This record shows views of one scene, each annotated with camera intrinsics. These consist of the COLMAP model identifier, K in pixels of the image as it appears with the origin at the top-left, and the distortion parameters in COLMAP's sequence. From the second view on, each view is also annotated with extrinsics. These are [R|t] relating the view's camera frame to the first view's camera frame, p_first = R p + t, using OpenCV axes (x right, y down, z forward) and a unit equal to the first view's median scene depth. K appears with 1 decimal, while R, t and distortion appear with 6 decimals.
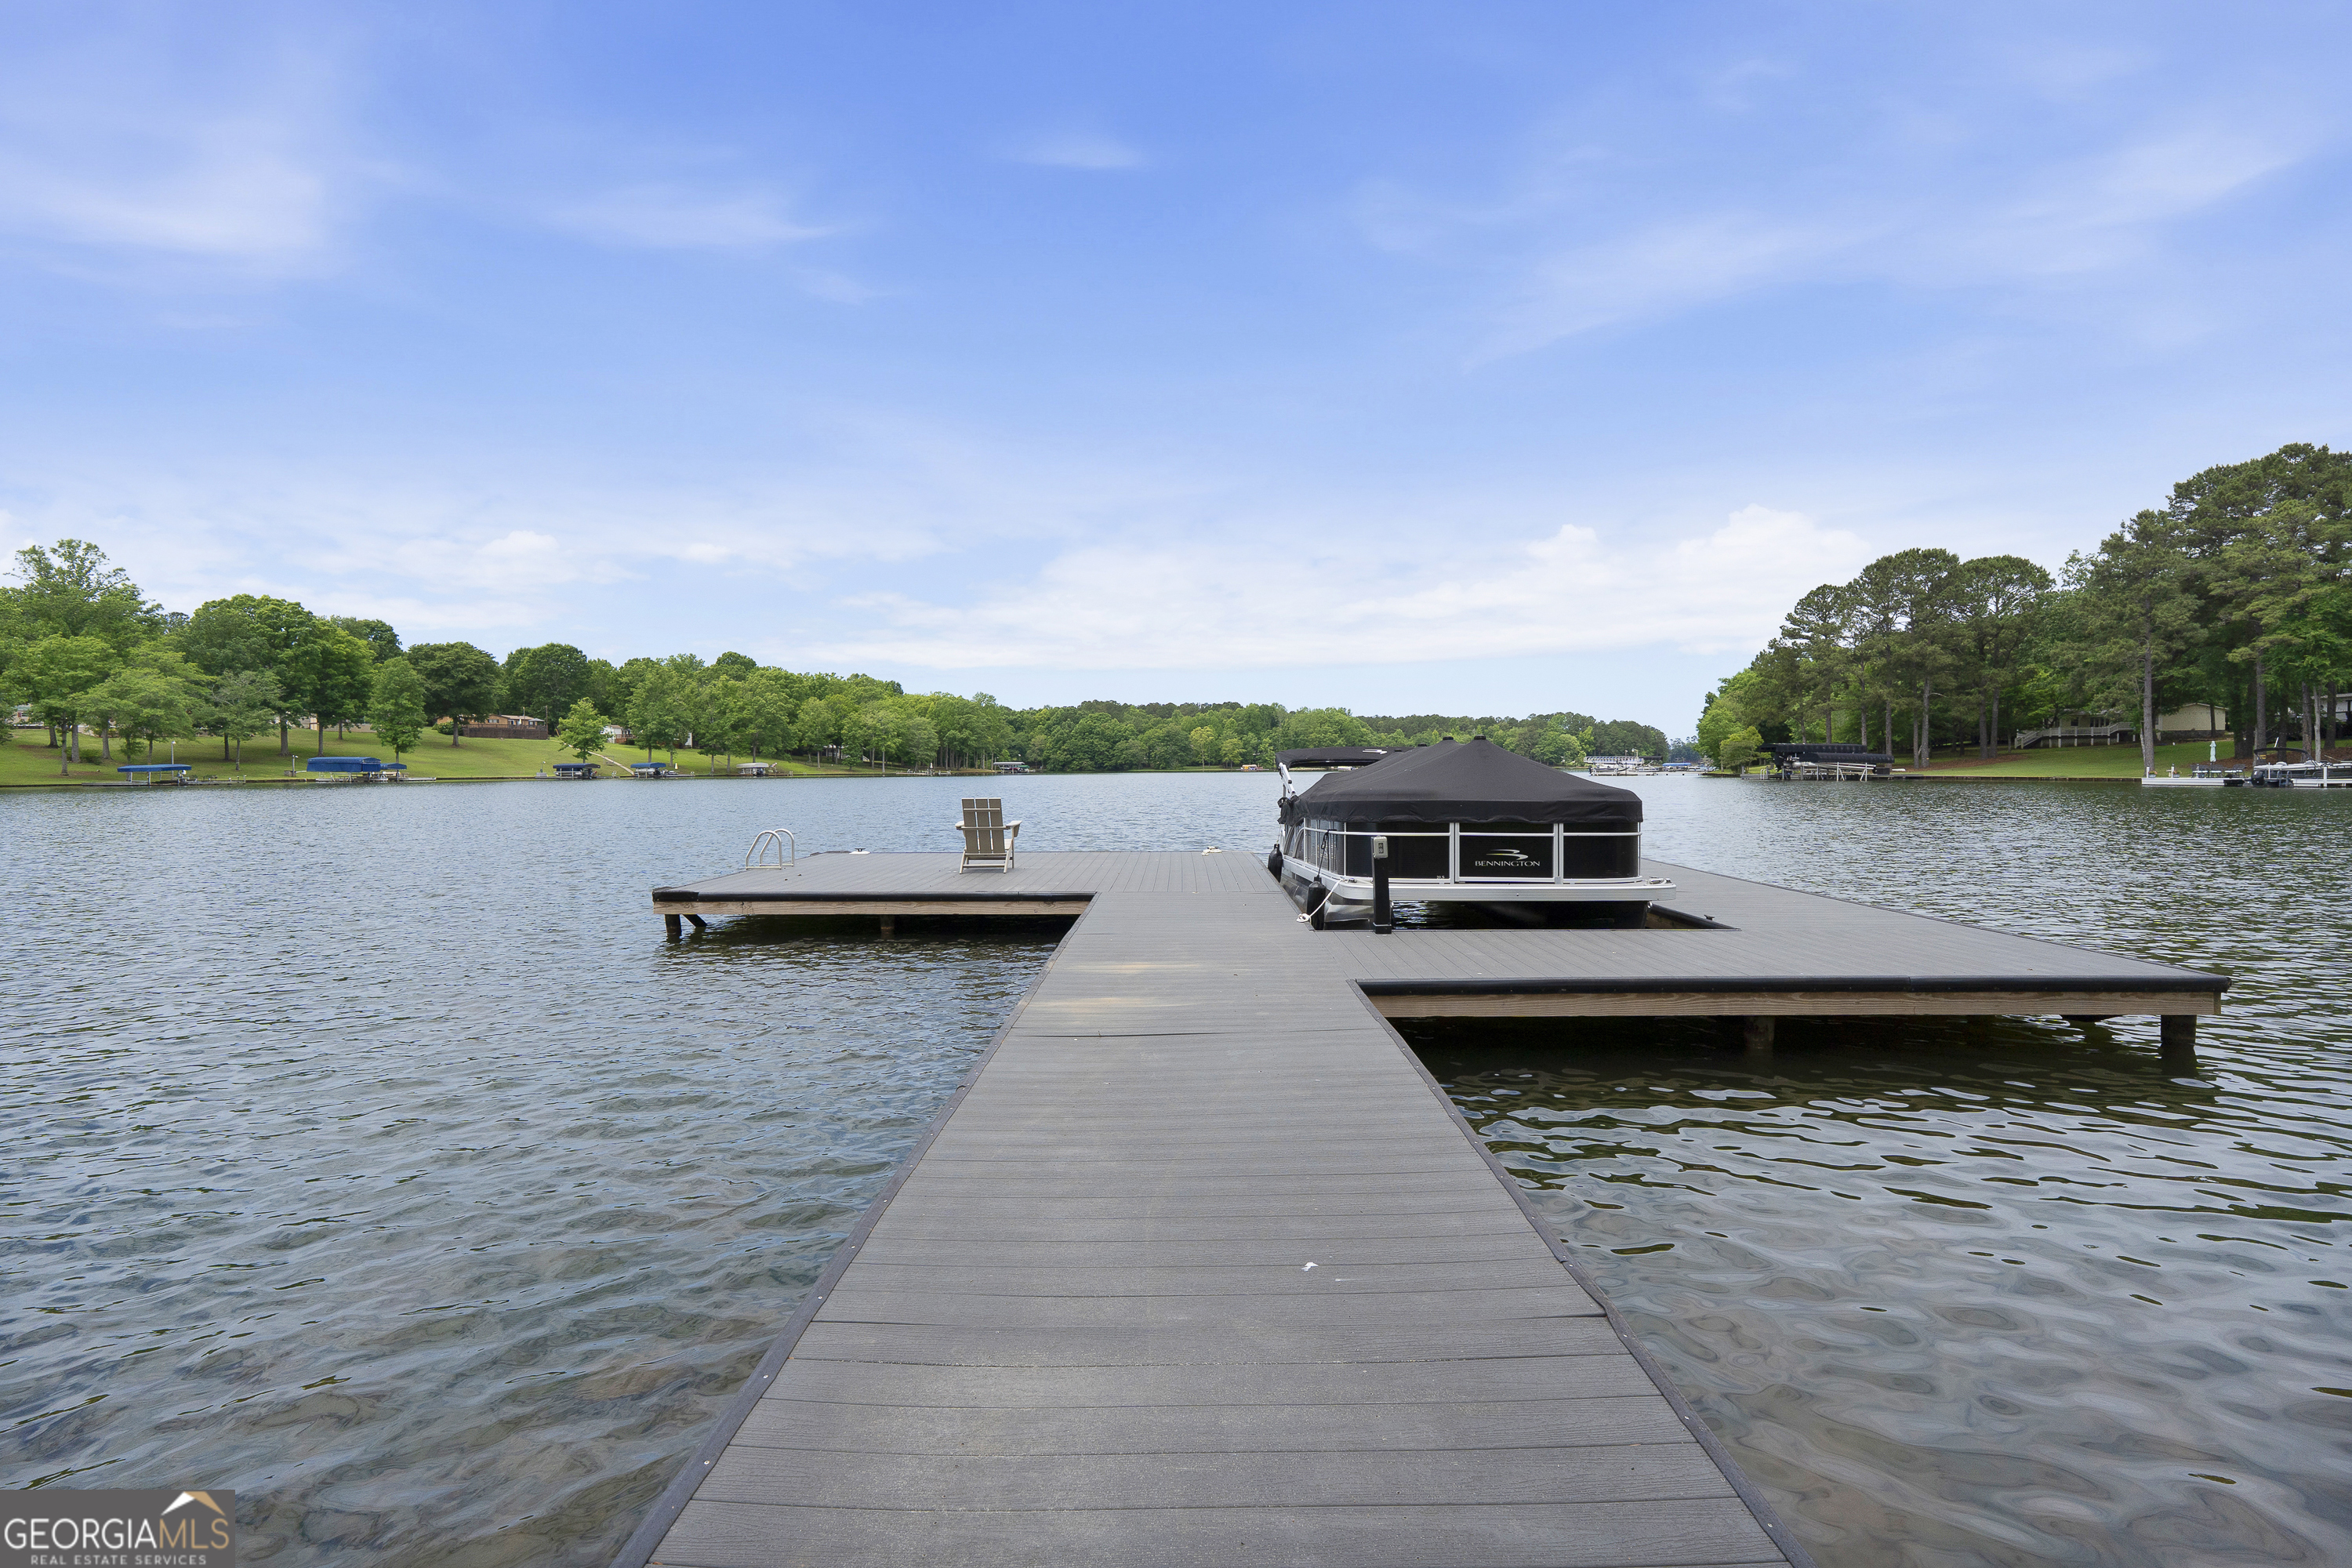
lens RADIAL K [[1081.1, 0, 1175.0], [0, 1081.1, 789.5], [0, 0, 1]] dist [-0.003941, 0.000346]
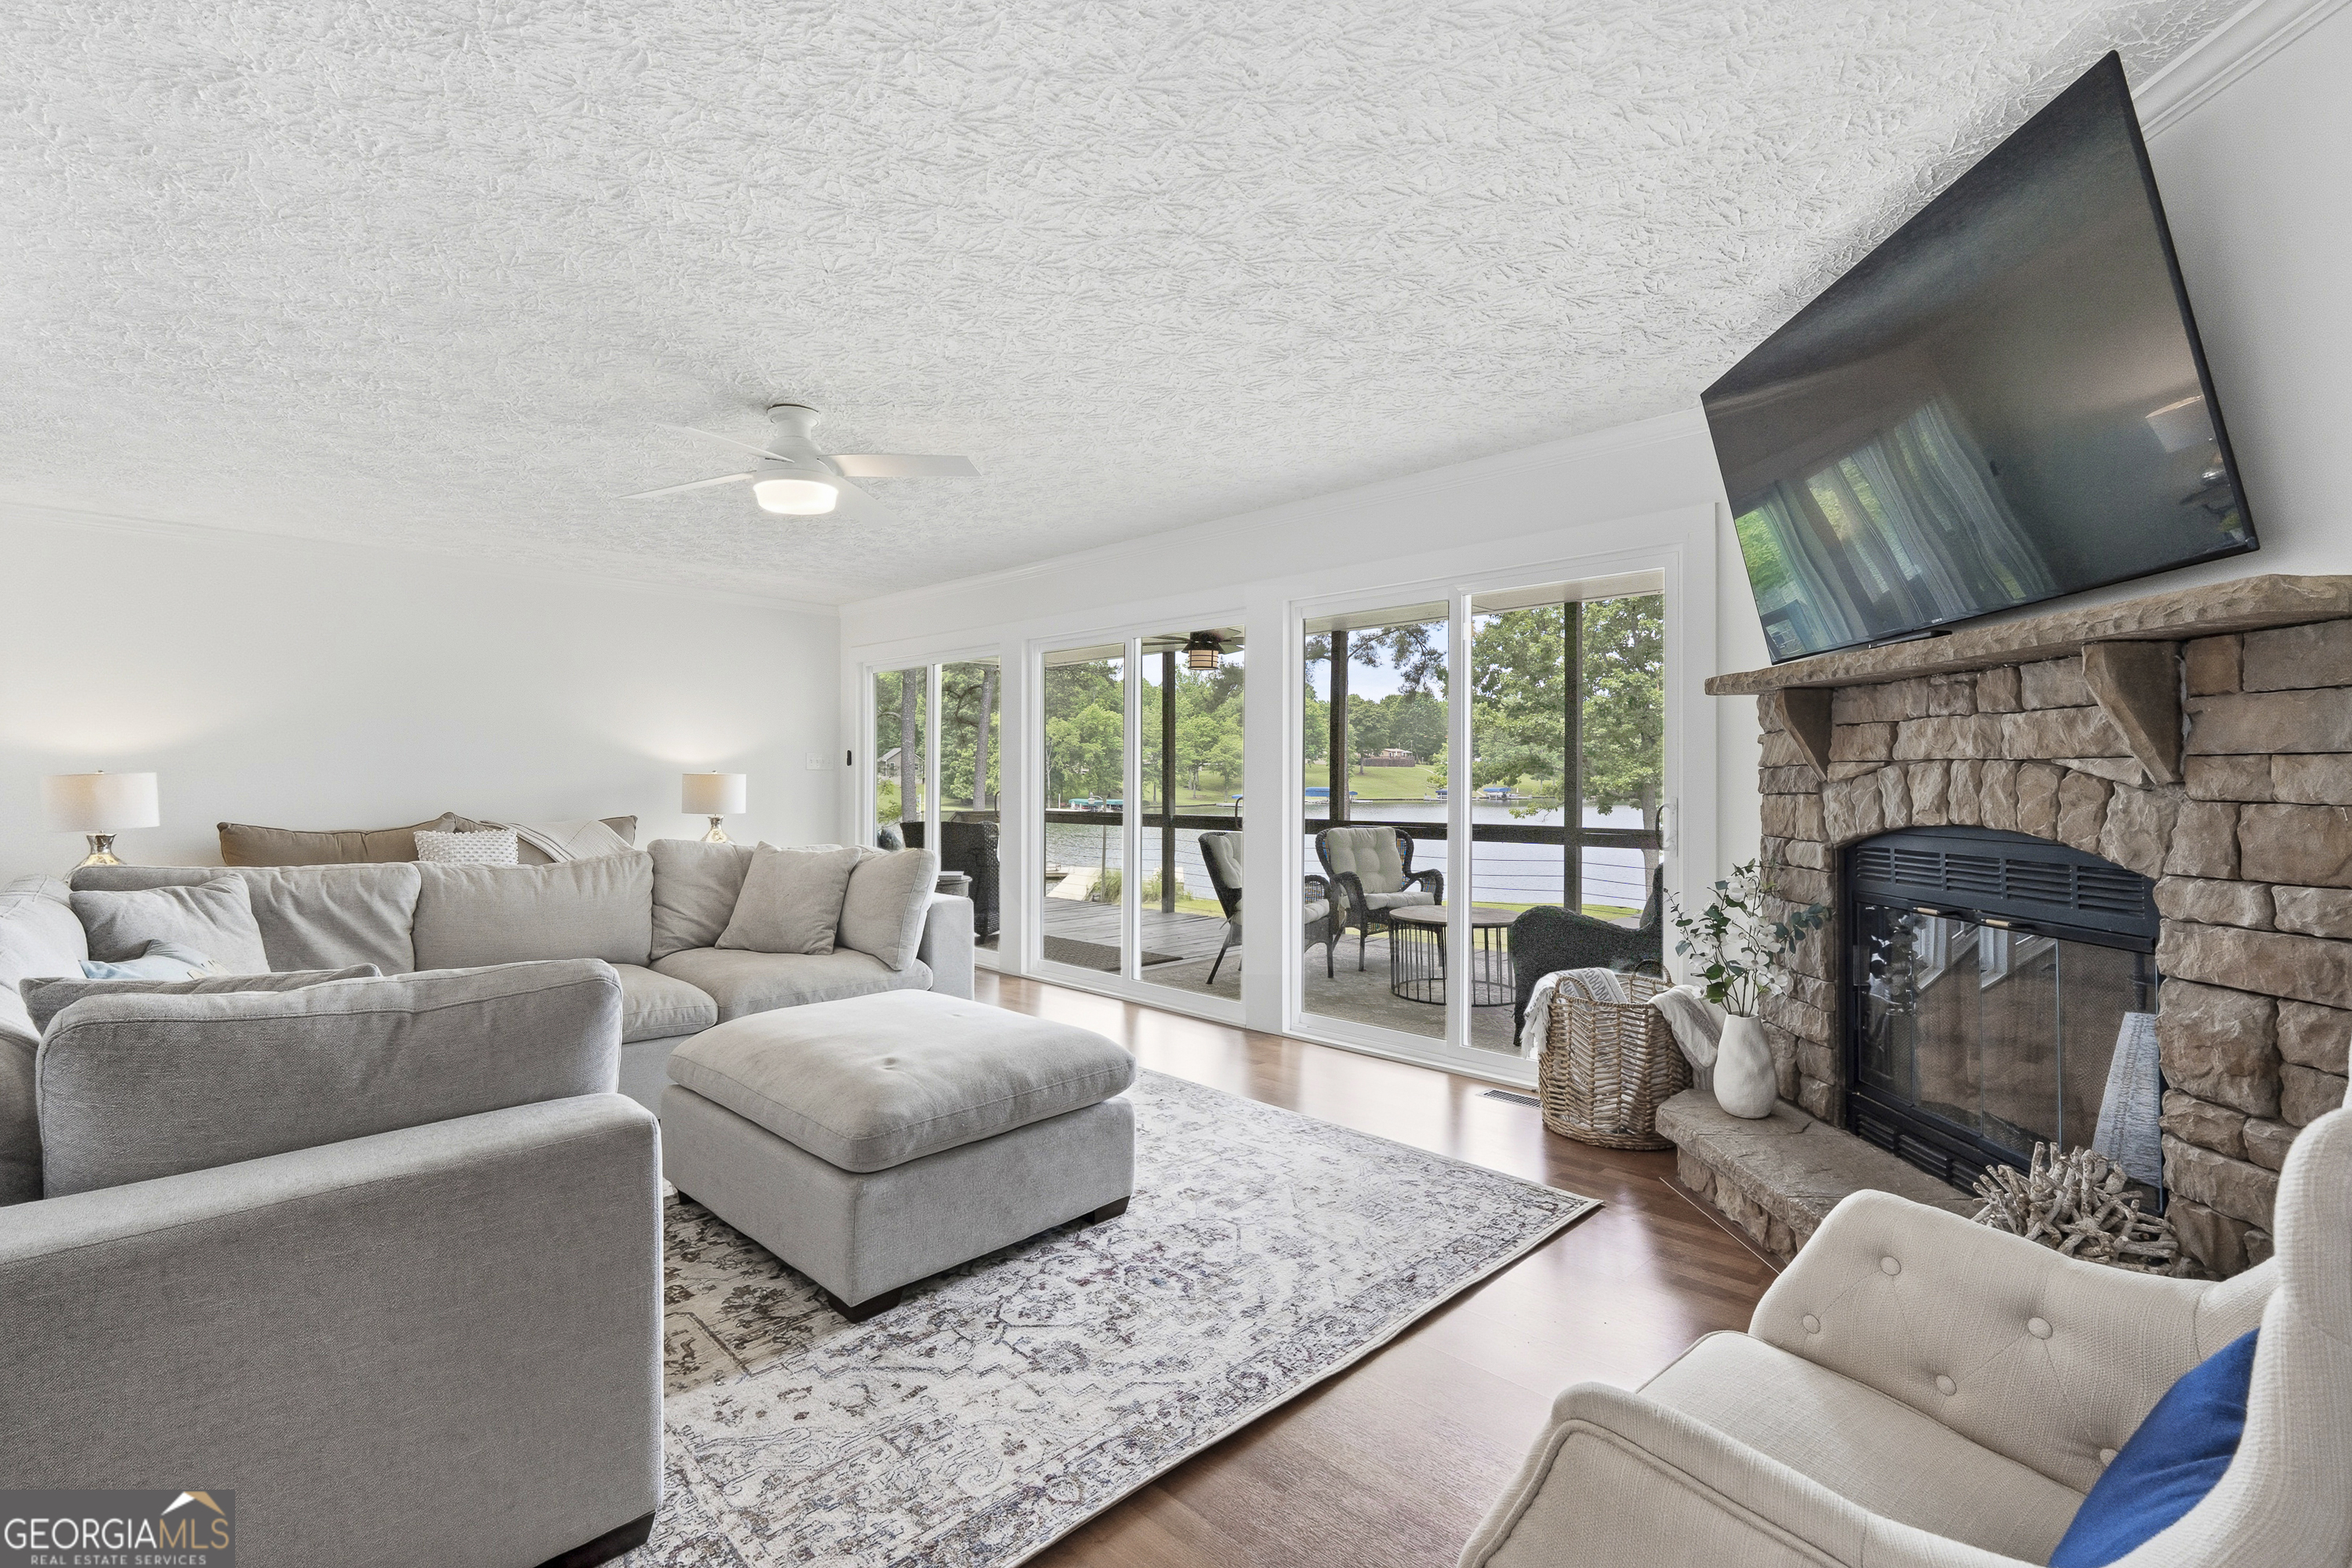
lens RADIAL K [[1060.4, 0, 1173.9], [0, 1060.4, 773.3], [0, 0, 1]] dist [-0.011080, 0.003143]
pose [[0.770695, 0.001949, -0.637202, 0.015620], [-0.016087, 0.999736, -0.016398, -0.017011], [0.637002, 0.022889, 0.770523, -0.228978]]
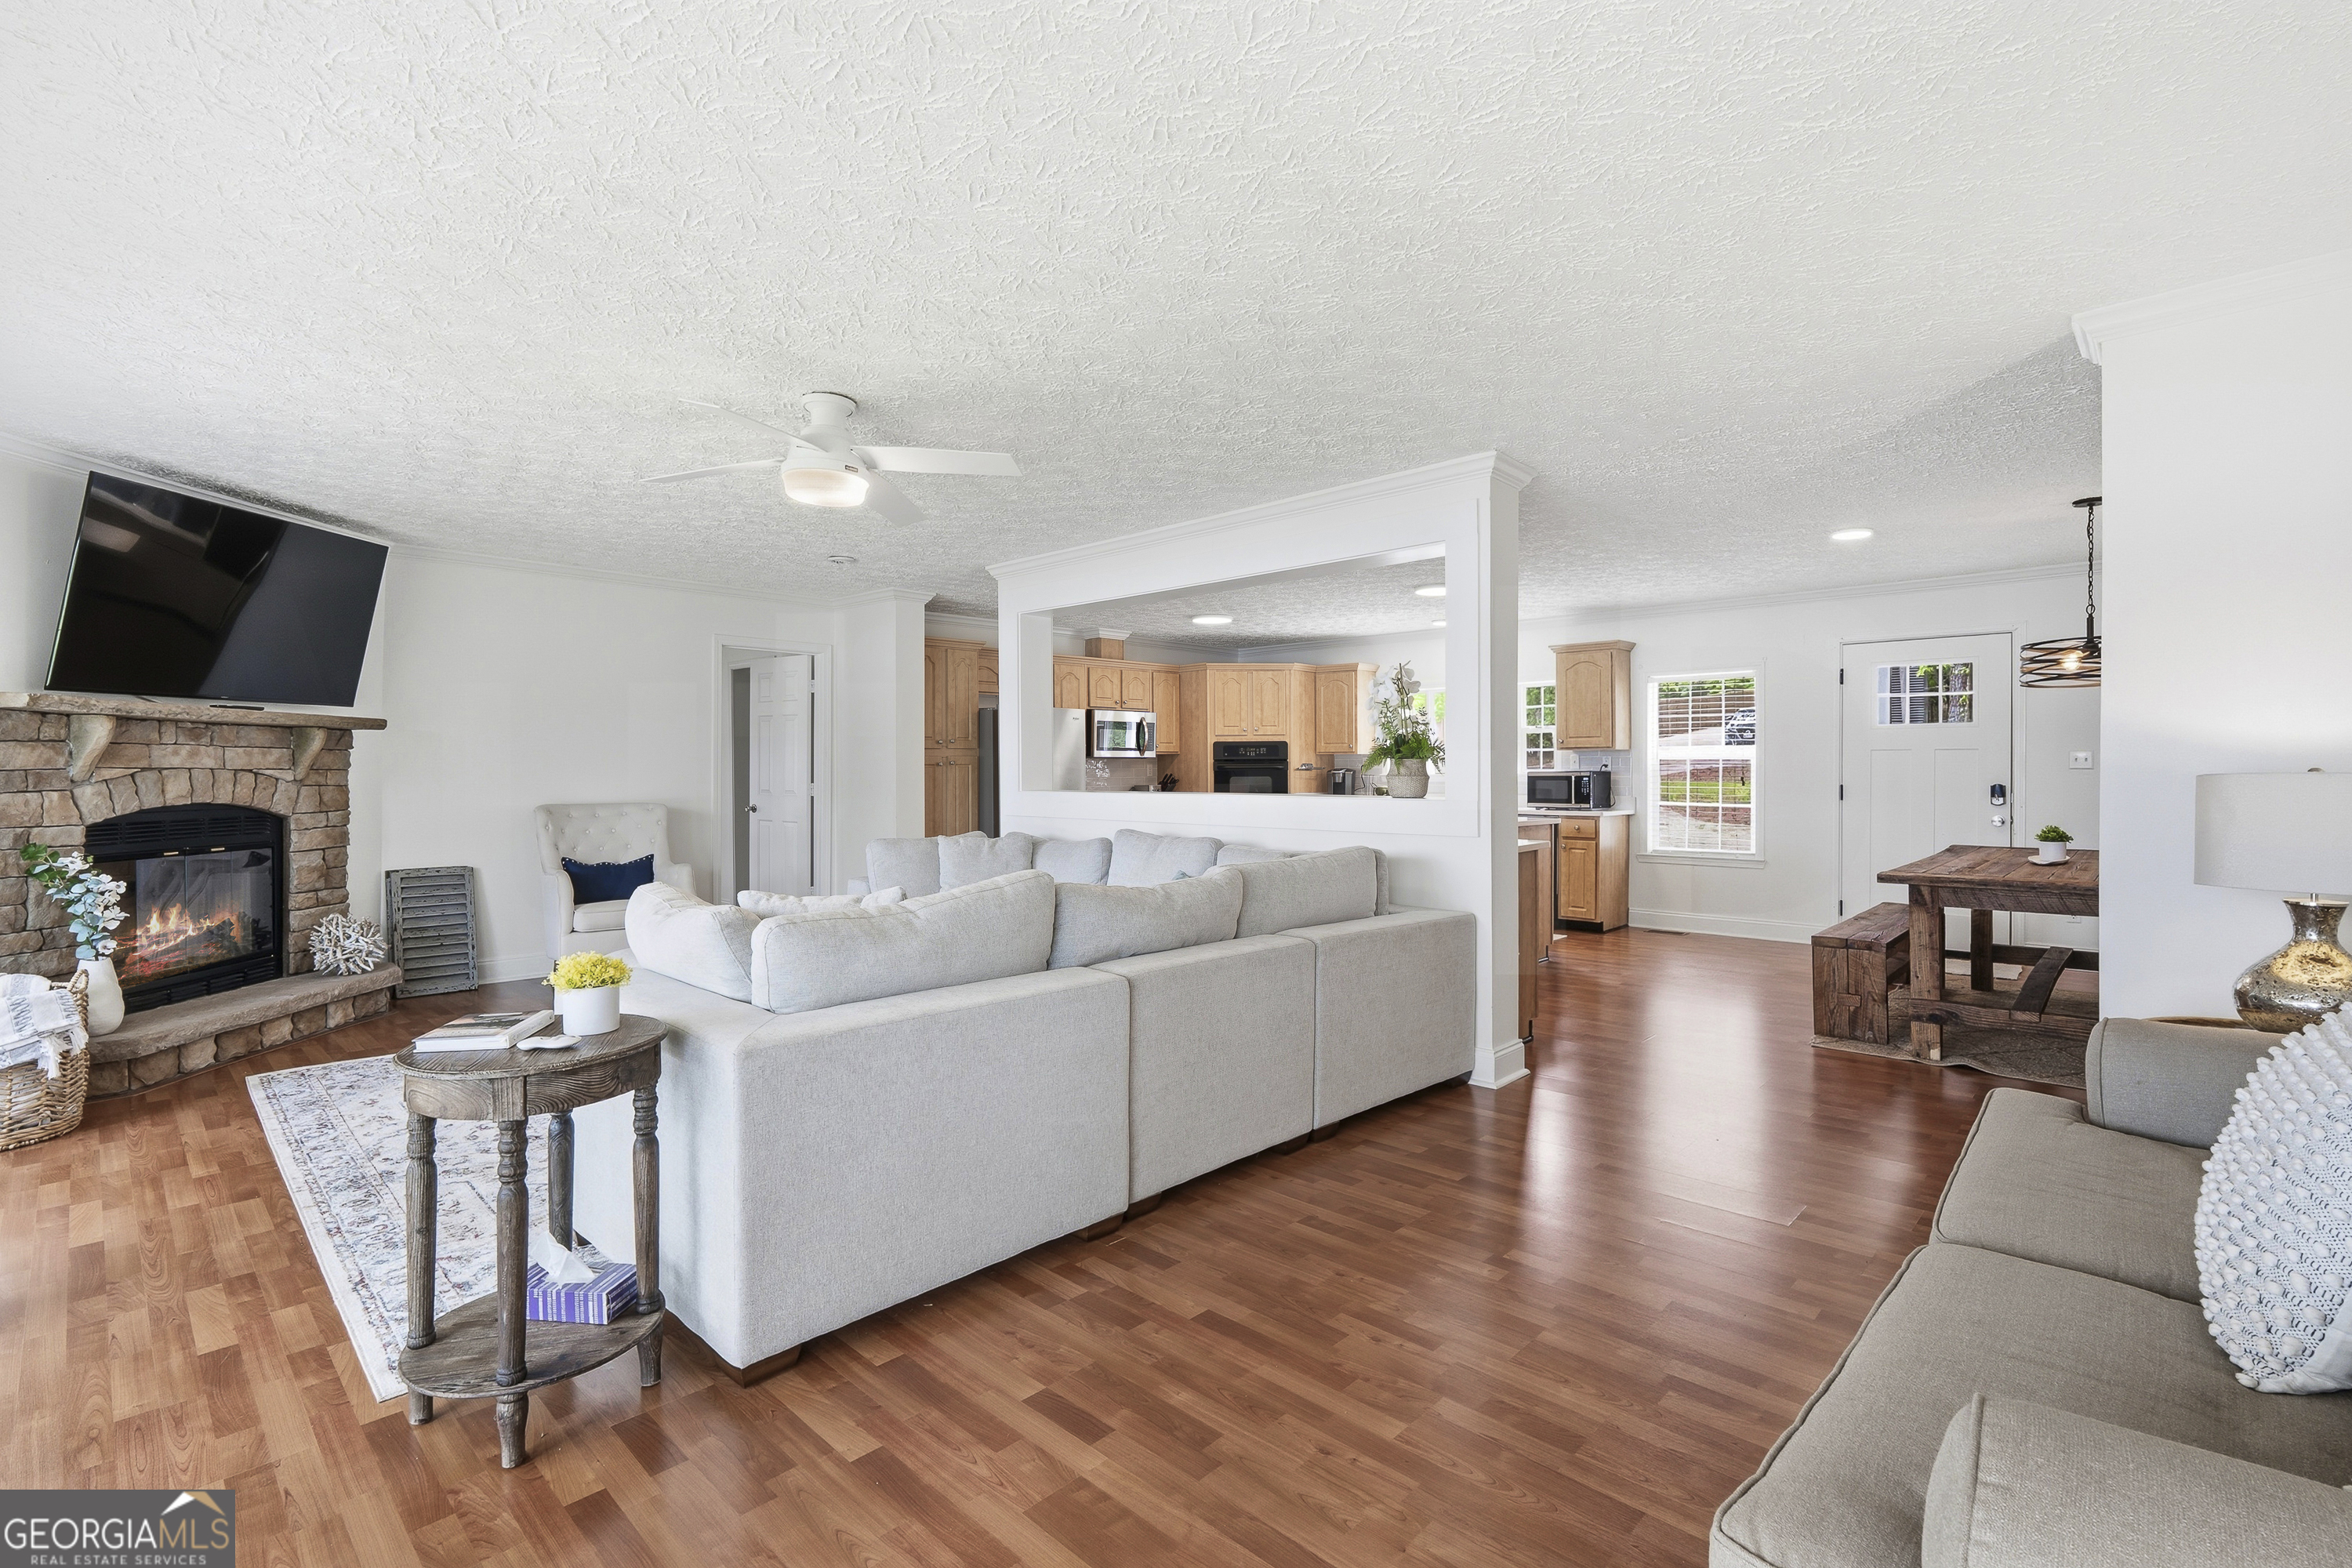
lens RADIAL K [[1058.4, 0, 1169.3], [0, 1058.4, 783.2], [0, 0, 1]] dist [-0.008055, -0.000363]
pose [[-0.781358, -0.002044, 0.624080, -0.014602], [0.014450, 0.999667, 0.021365, -0.017362], [-0.623916, 0.025711, -0.781068, -0.210057]]
